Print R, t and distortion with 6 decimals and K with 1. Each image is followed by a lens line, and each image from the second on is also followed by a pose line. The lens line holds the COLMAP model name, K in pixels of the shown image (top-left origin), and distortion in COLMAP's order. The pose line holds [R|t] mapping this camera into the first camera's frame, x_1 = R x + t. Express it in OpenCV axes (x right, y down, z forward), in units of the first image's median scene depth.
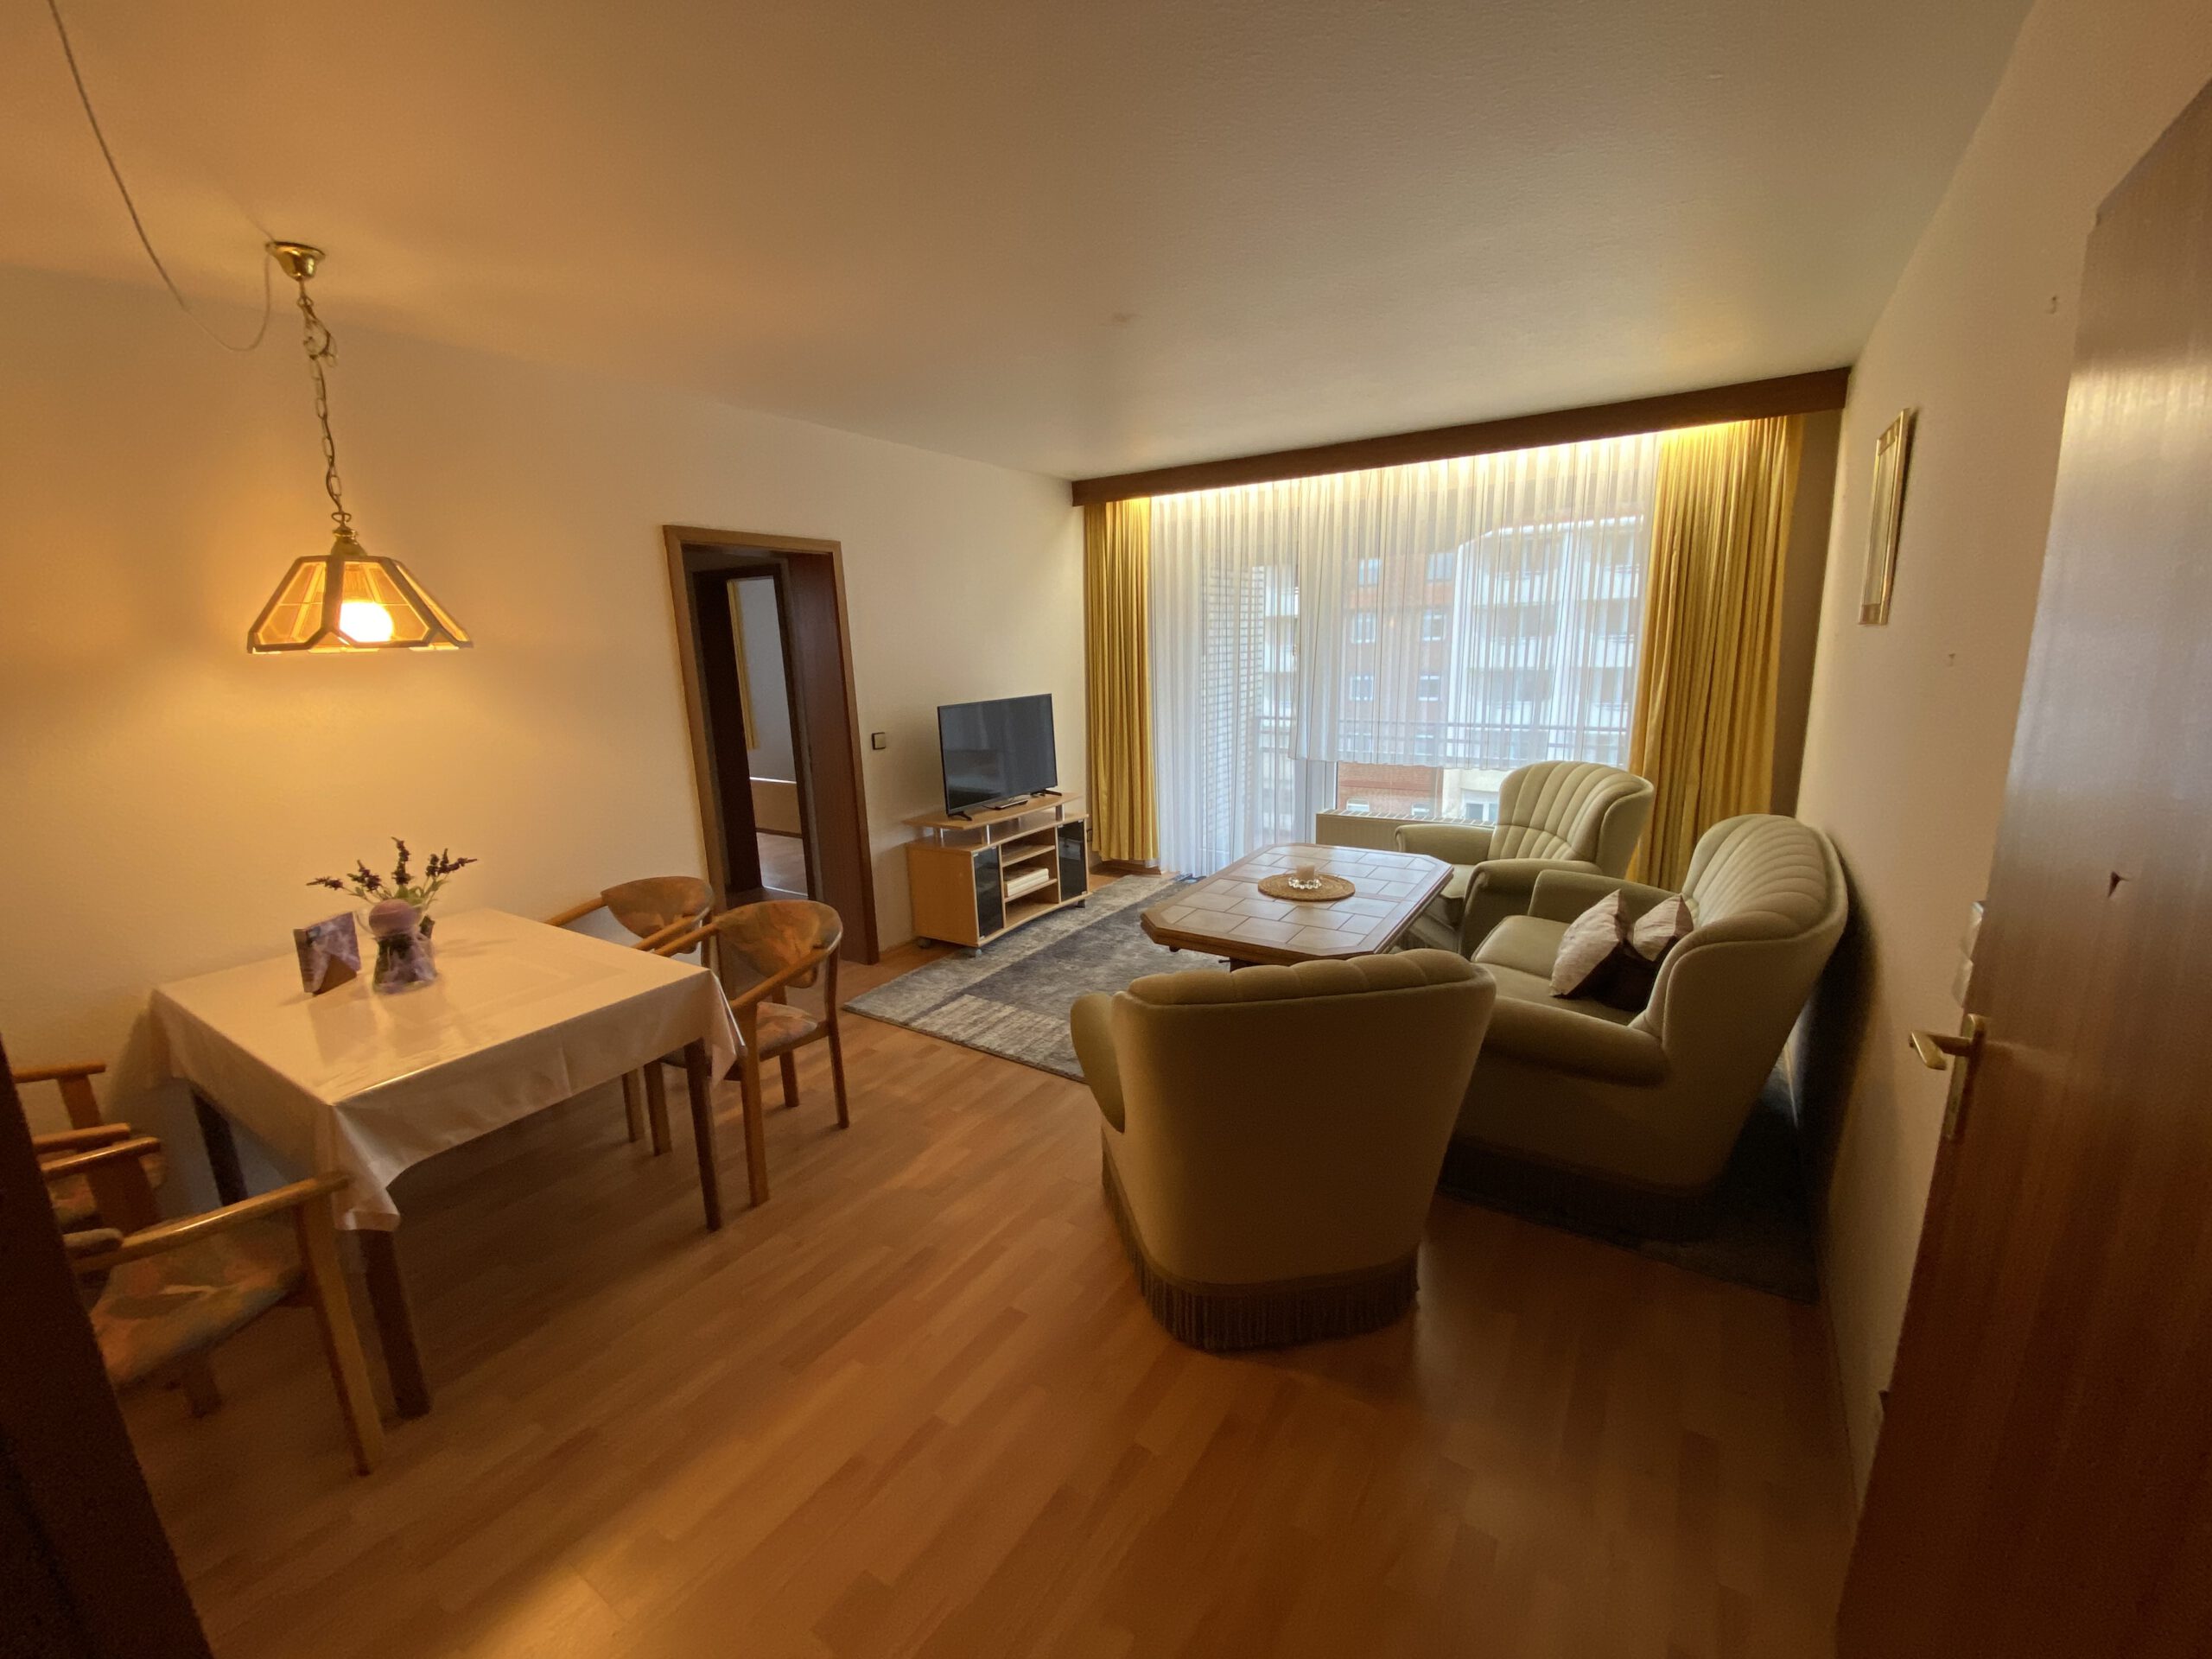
lens RADIAL K [[881.0, 0, 1106.0], [0, 881.0, 829.5], [0, 0, 1]] dist [0.023956, -0.022948]
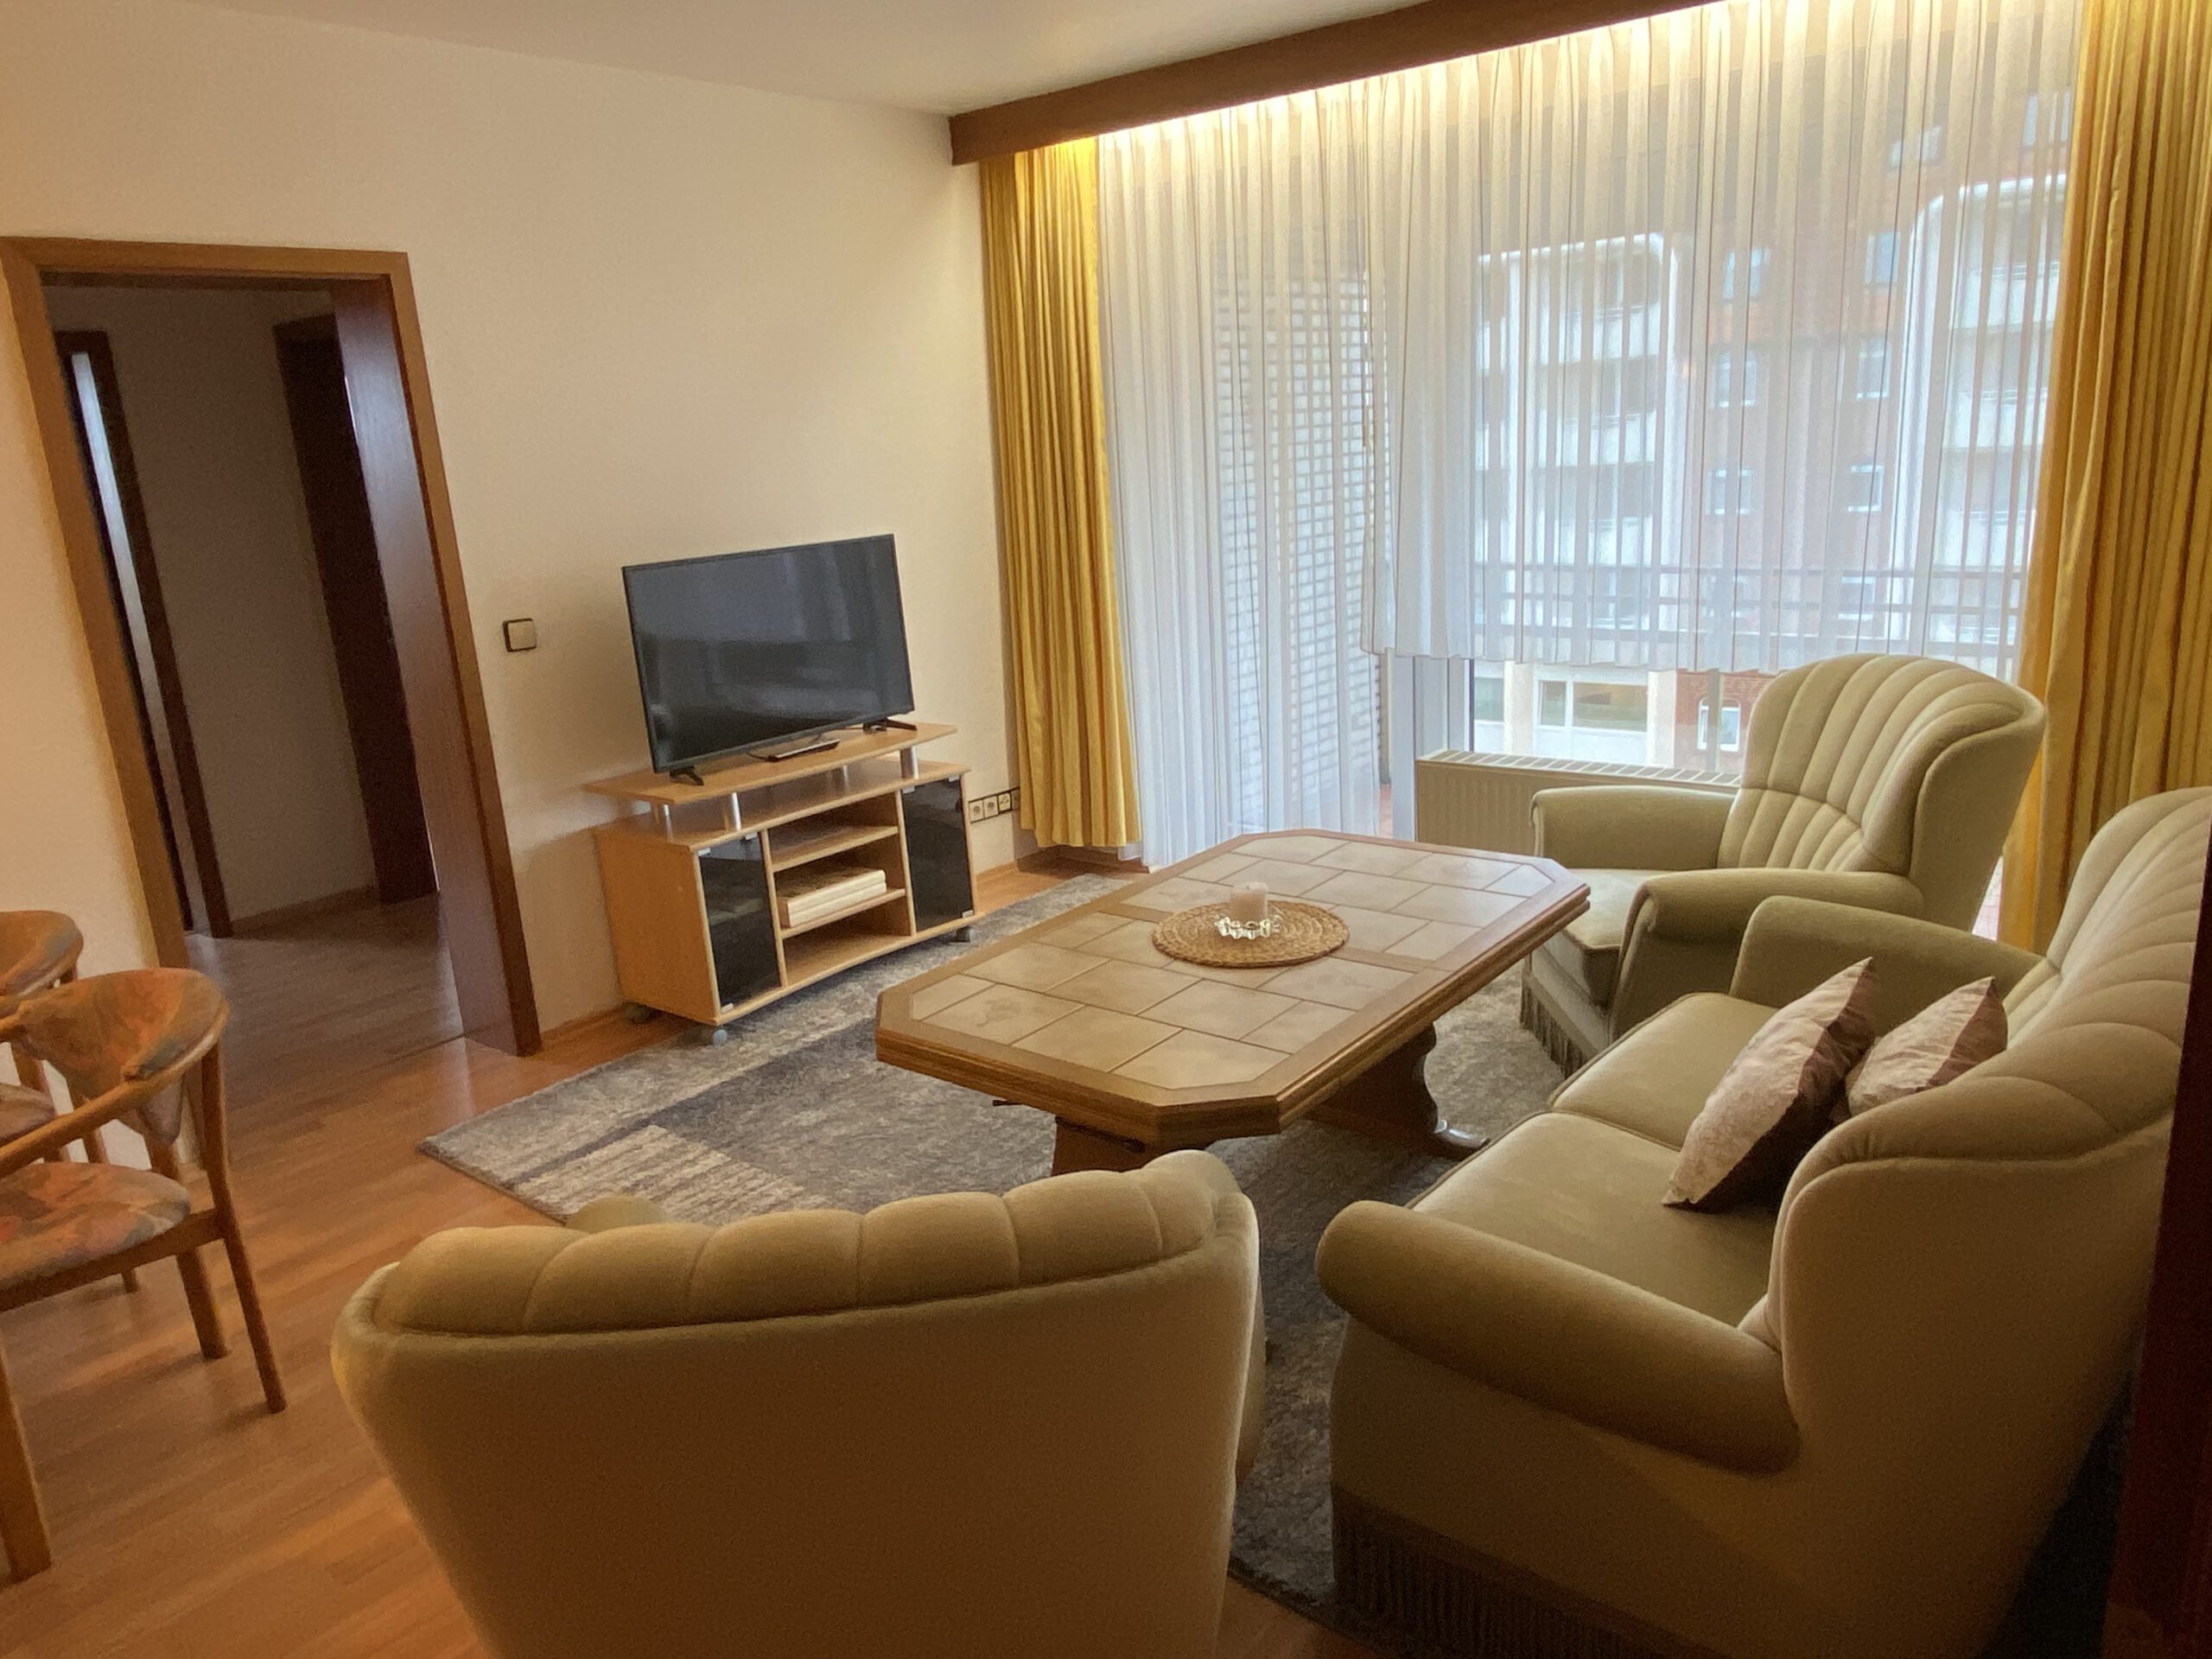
lens RADIAL K [[1536.7, 0, 1106.0], [0, 1536.7, 829.5], [0, 0, 1]] dist [0.010827, 0.000210]
pose [[0.993254, -0.003356, -0.115910, 0.190737], [0.009203, 0.998709, 0.049948, -0.027111], [0.115592, -0.050677, 0.992003, 0.121500]]
